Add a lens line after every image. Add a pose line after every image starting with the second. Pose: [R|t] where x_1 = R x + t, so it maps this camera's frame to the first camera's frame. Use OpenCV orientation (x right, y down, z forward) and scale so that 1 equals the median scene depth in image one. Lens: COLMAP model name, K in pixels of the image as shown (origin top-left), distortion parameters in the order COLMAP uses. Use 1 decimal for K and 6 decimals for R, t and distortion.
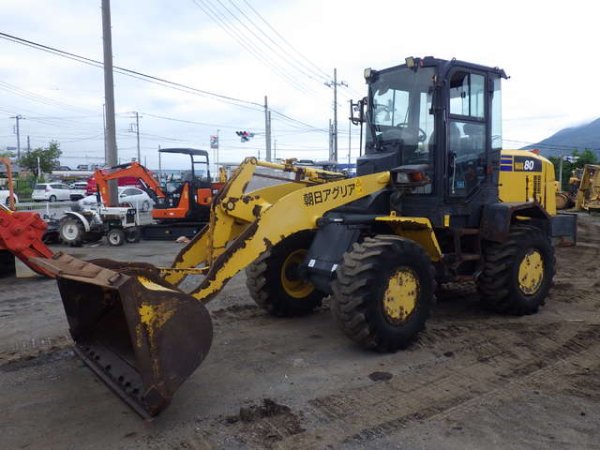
lens RADIAL K [[498.0, 0, 300.0], [0, 498.0, 225.0], [0, 0, 1]] dist [0.003048, -0.003113]
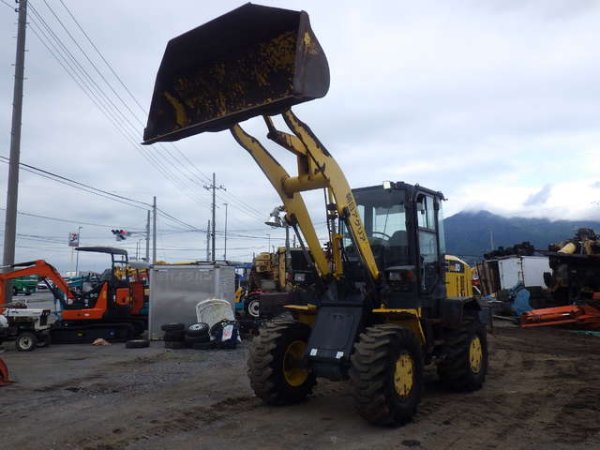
lens RADIAL K [[498.0, 0, 300.0], [0, 498.0, 225.0], [0, 0, 1]] dist [0.003048, -0.003113]
pose [[0.961775, 0.031192, 0.272058, -0.300644], [0.023755, 0.980243, -0.196366, 0.014020], [-0.272808, 0.195323, 0.942032, -0.102448]]
